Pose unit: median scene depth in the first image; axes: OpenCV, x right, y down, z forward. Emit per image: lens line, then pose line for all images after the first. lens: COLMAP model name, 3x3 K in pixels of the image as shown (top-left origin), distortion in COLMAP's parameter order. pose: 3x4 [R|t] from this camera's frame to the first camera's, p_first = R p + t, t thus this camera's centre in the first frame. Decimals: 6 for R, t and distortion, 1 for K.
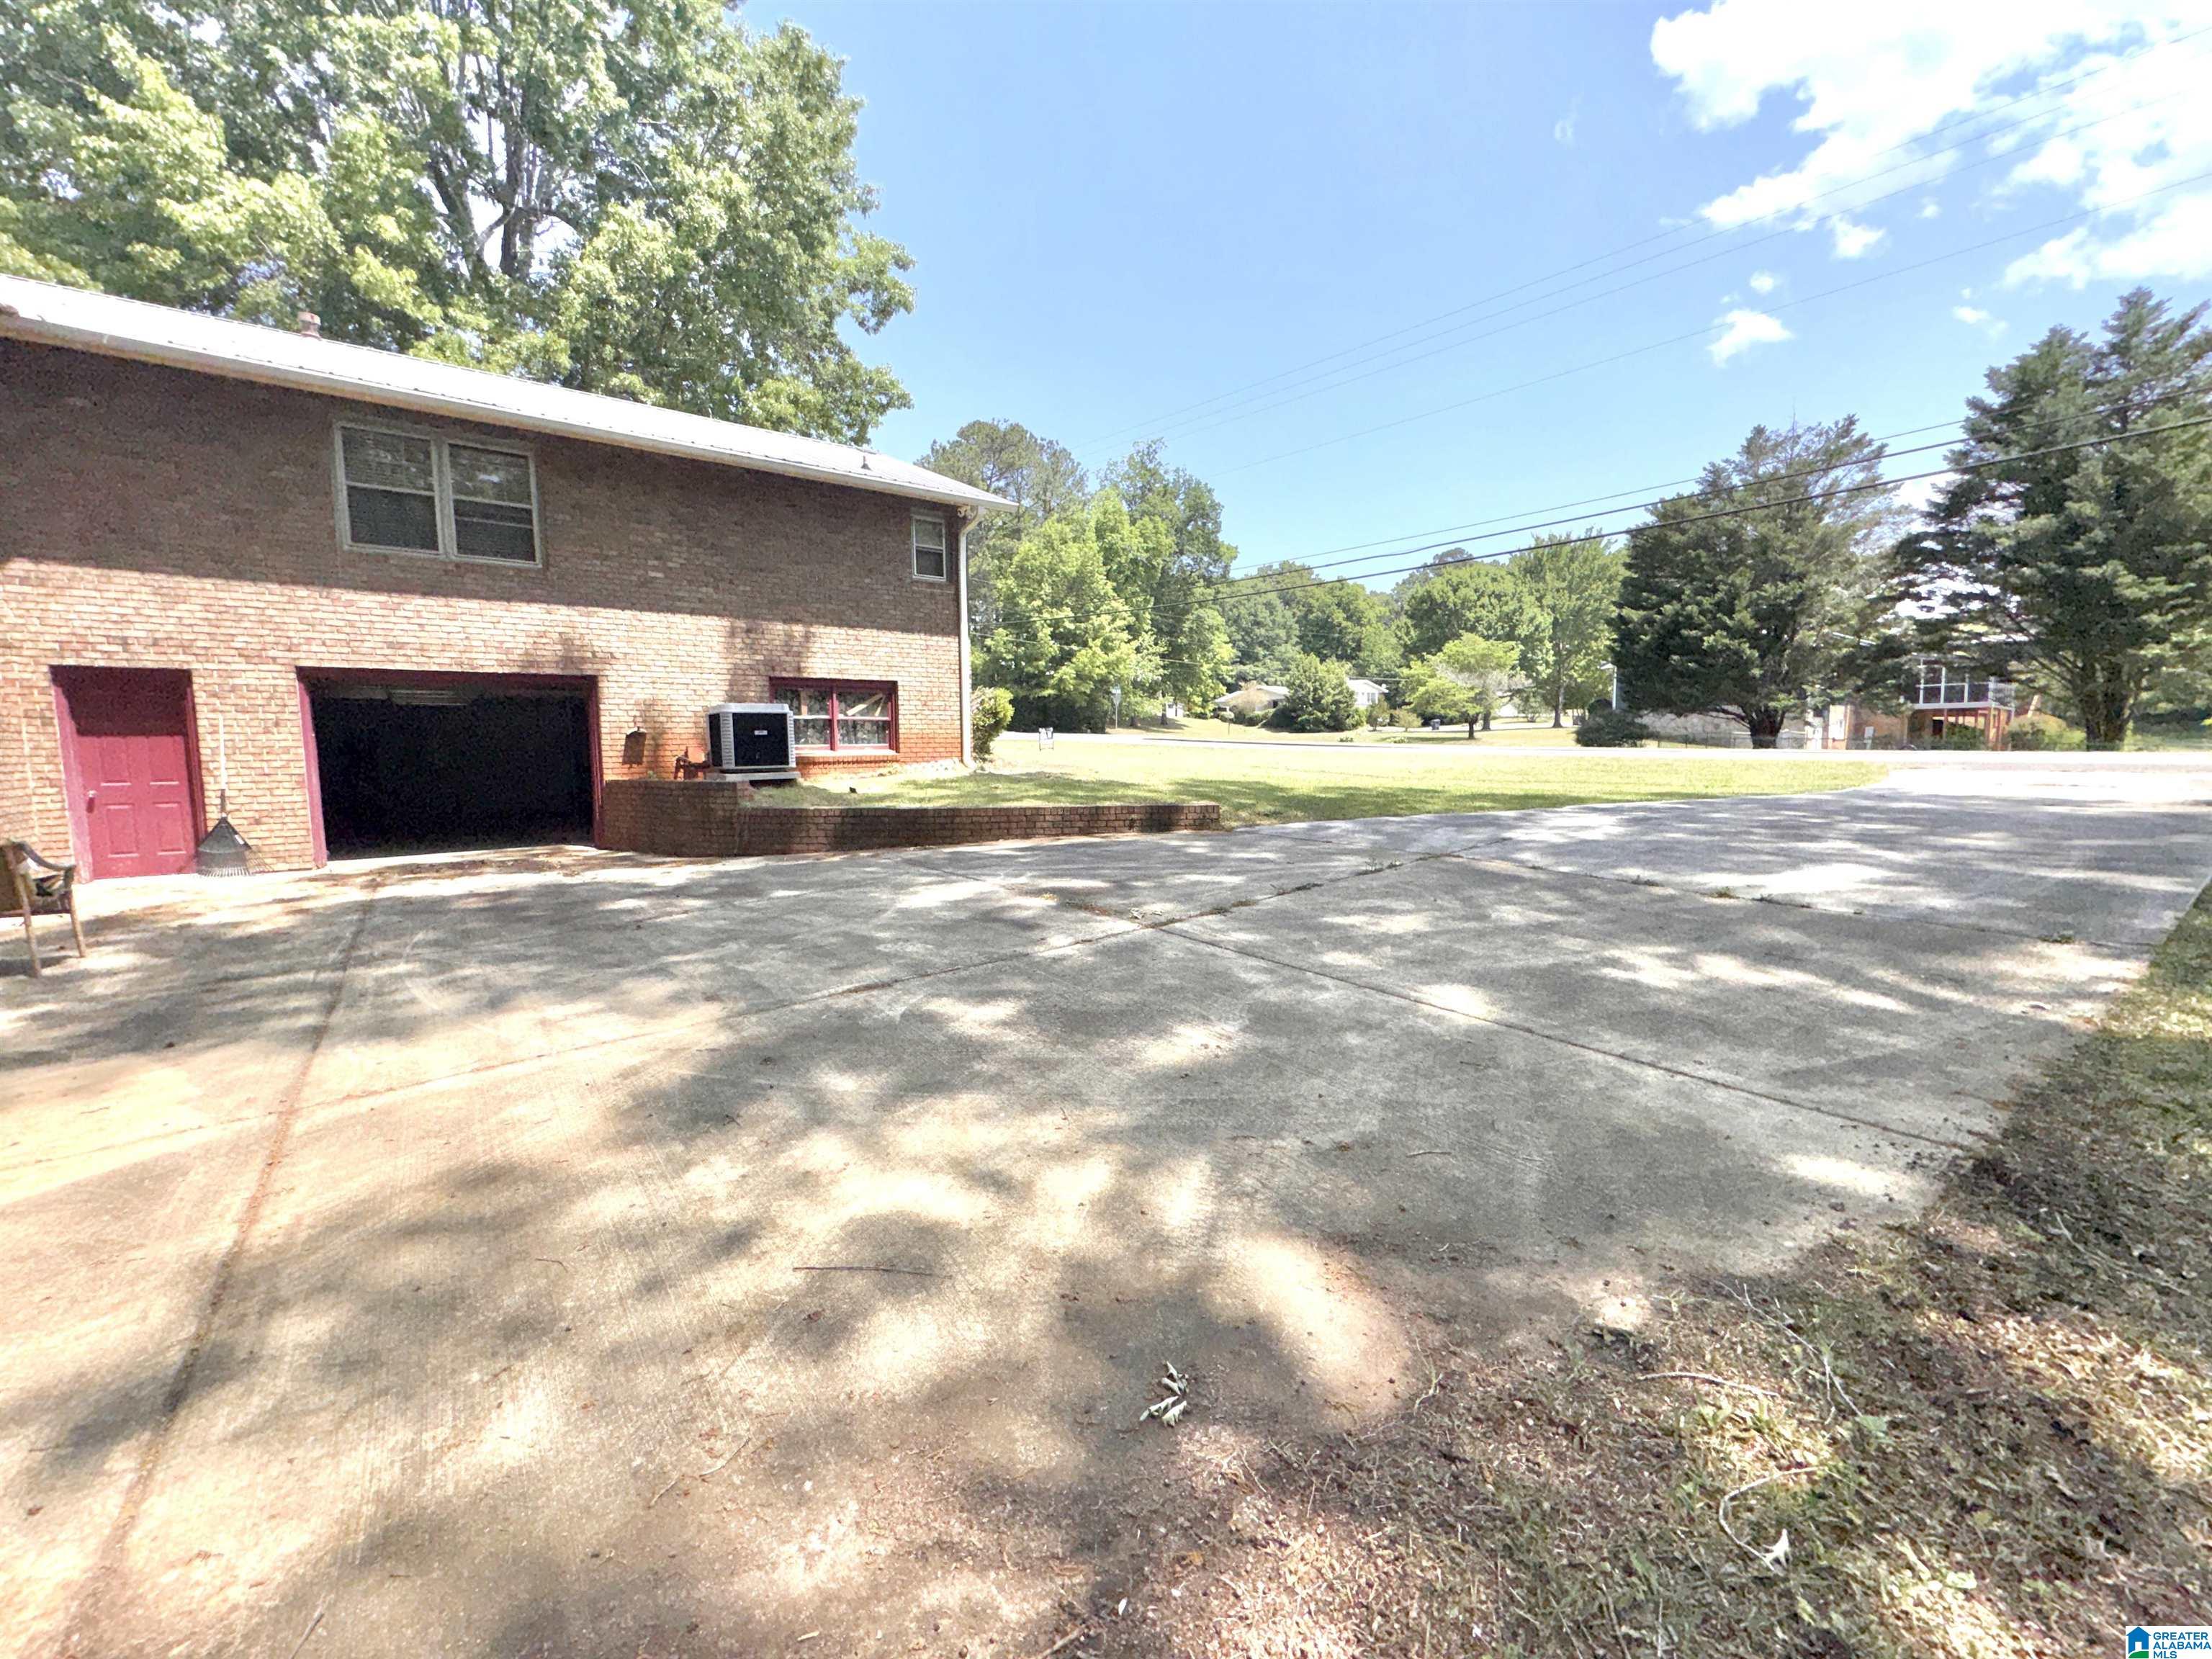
lens RADIAL K [[885.6, 0, 1103.7], [0, 885.6, 828.4], [0, 0, 1]] dist [-0.004339, 0.000579]
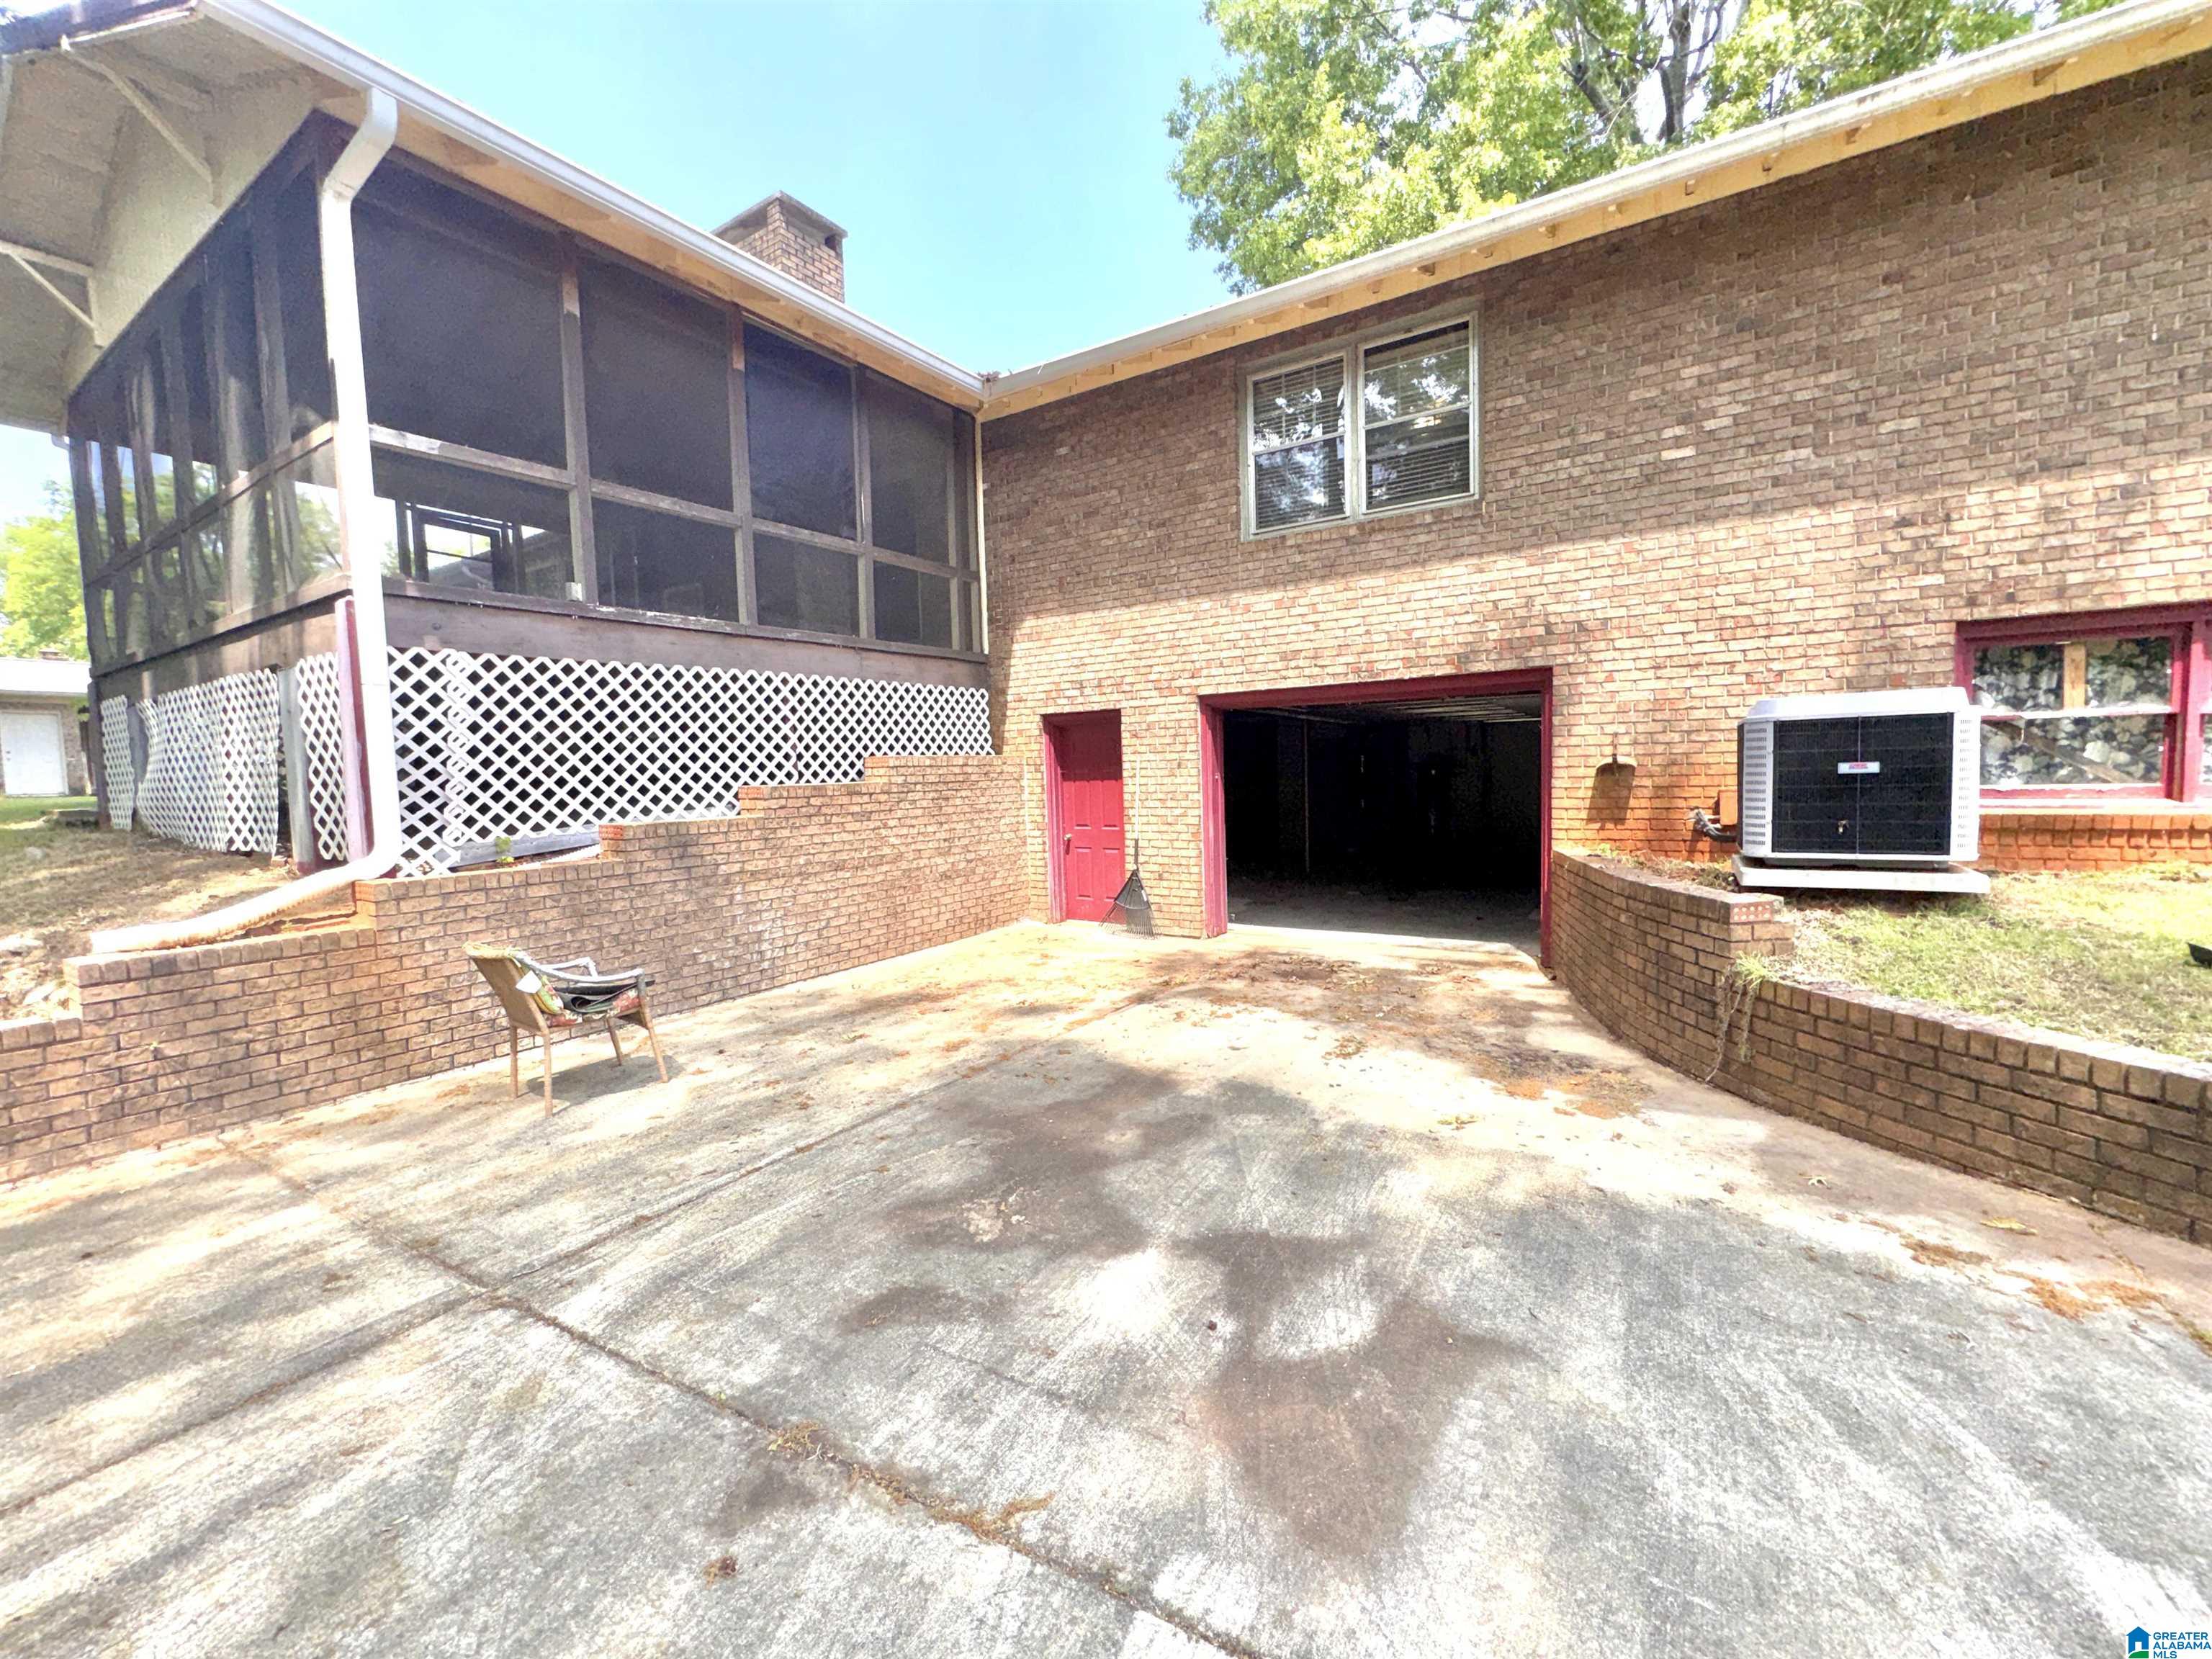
lens RADIAL K [[885.6, 0, 1103.7], [0, 885.6, 828.4], [0, 0, 1]] dist [-0.004339, 0.000579]
pose [[0.345780, 0.059702, -0.936414, -0.156220], [-0.061100, 0.997288, 0.041021, -0.087357], [0.936324, 0.043031, 0.348490, 0.631591]]
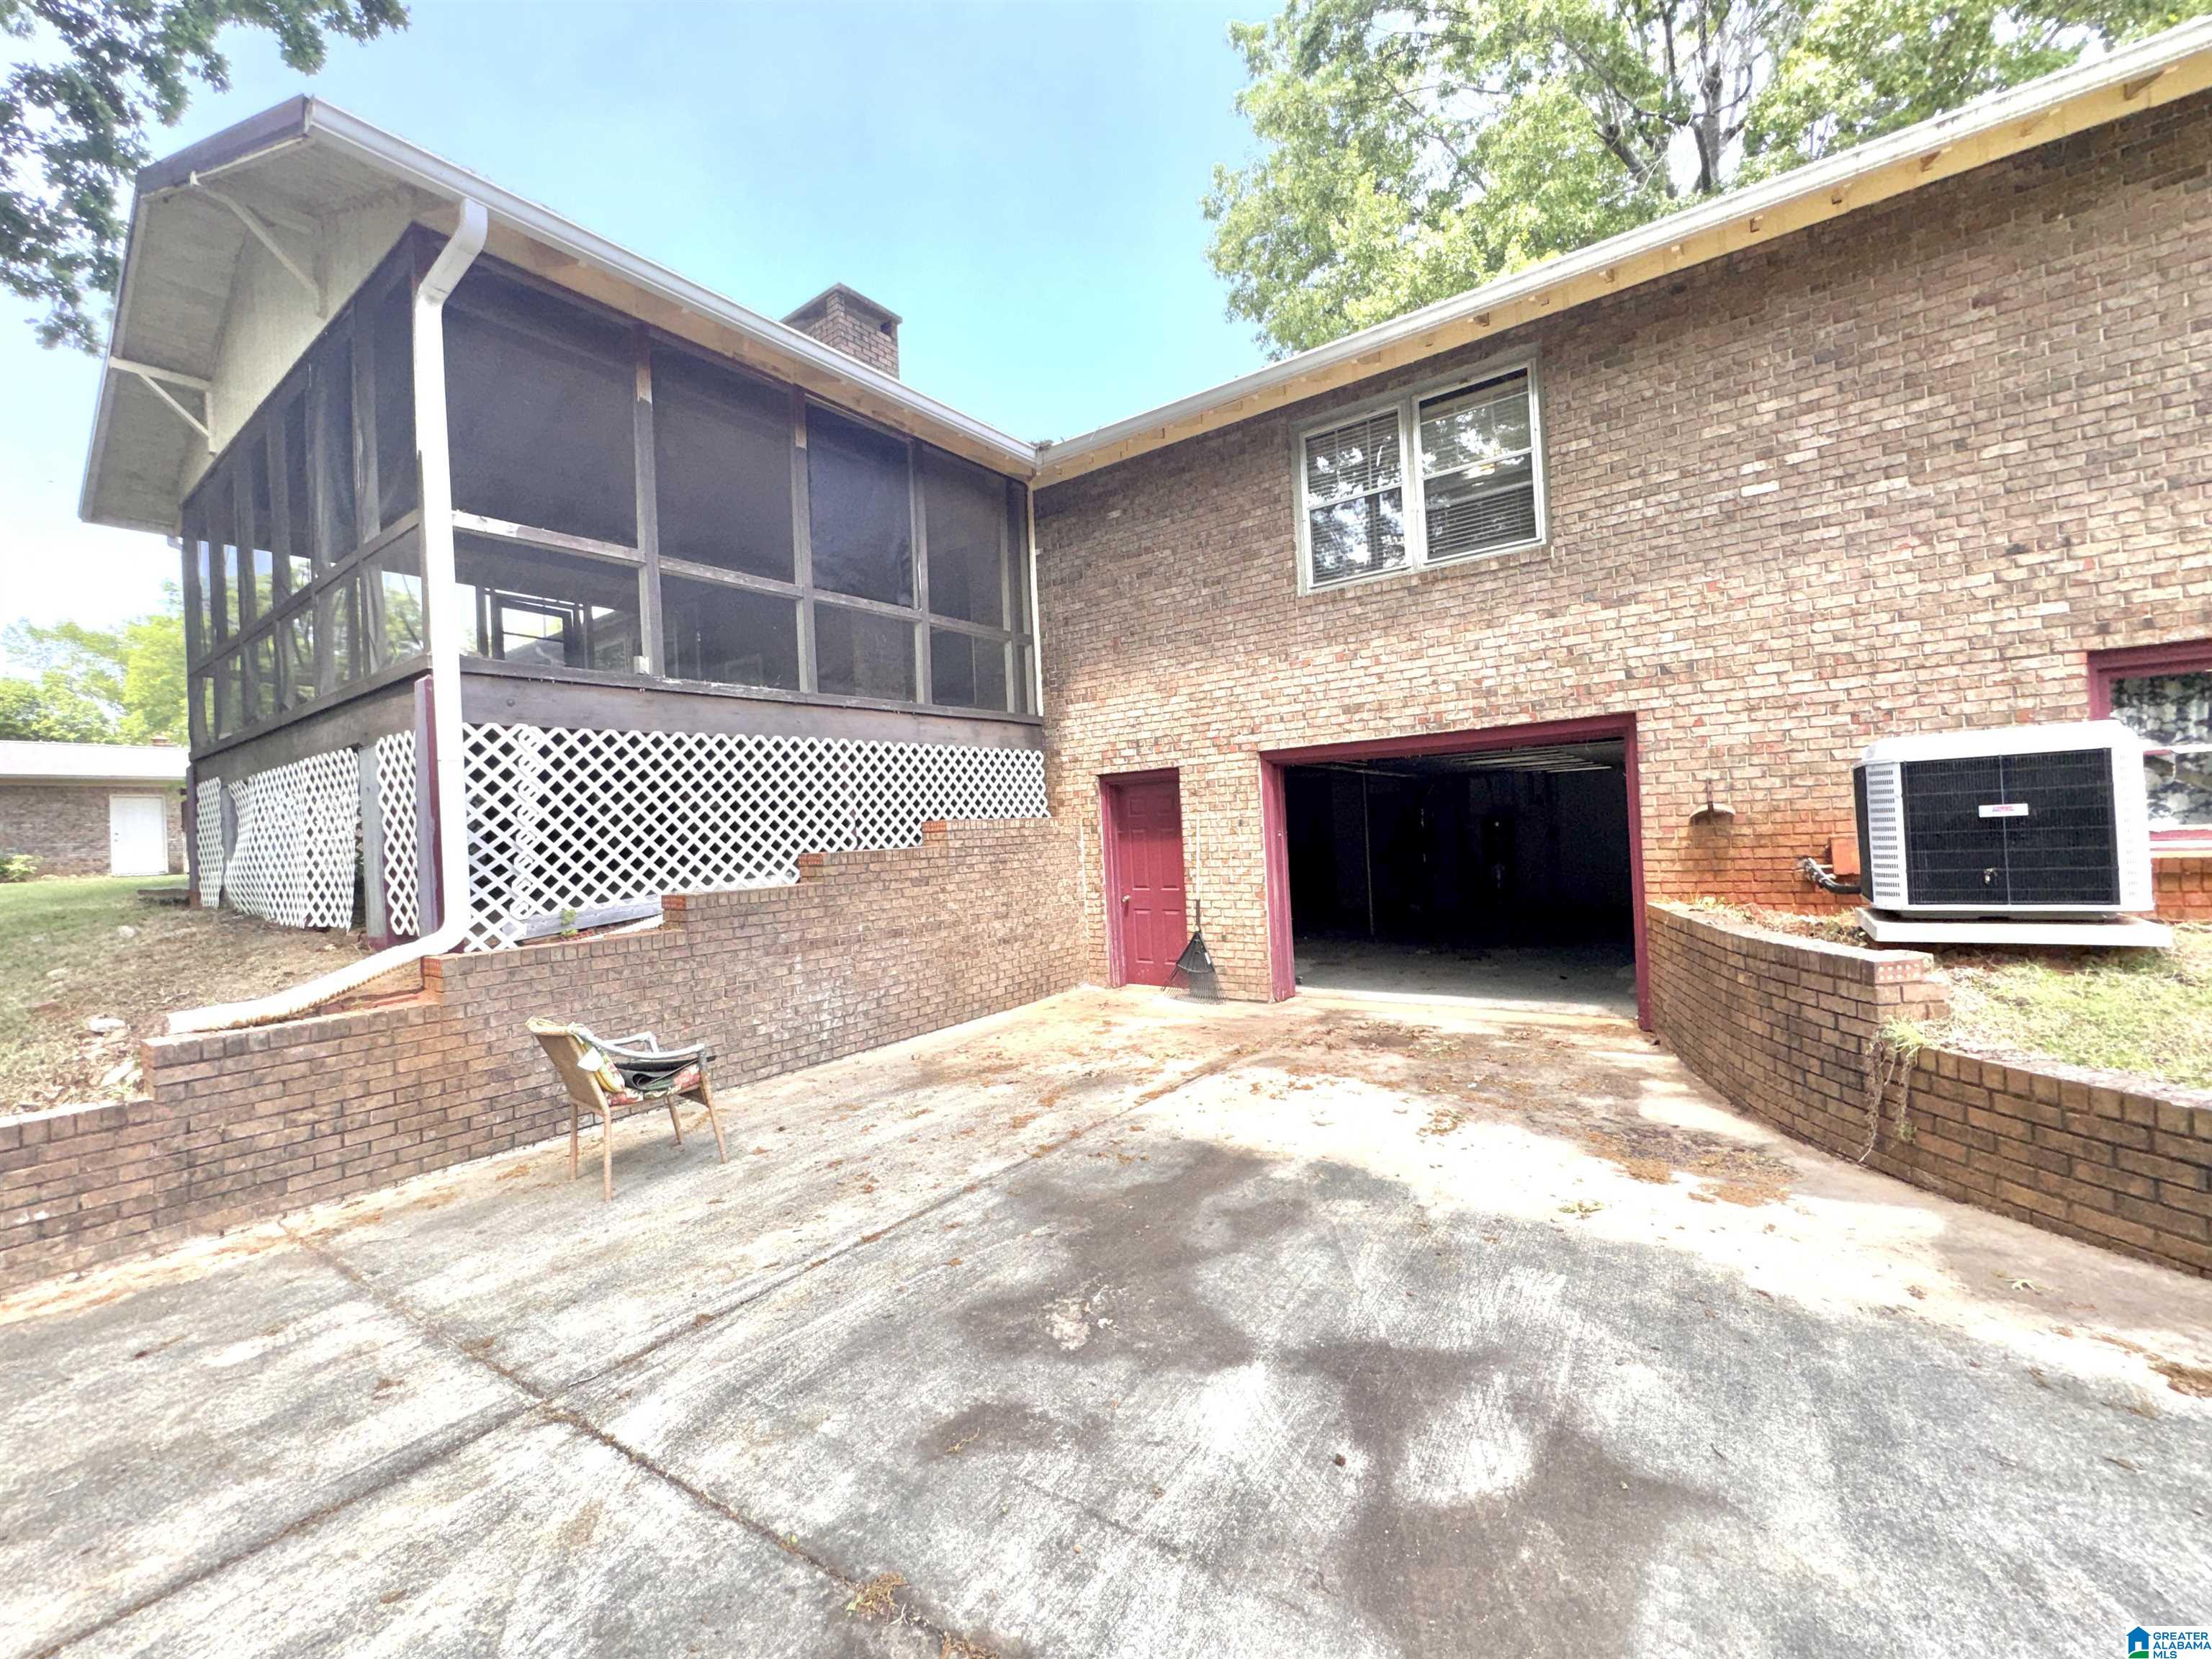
lens RADIAL K [[885.6, 0, 1103.7], [0, 885.6, 828.4], [0, 0, 1]] dist [-0.004339, 0.000579]
pose [[0.296729, -0.010160, -0.954908, -0.177283], [-0.041533, 0.998860, -0.023533, -0.087683], [0.954058, 0.046643, 0.295969, 0.625647]]
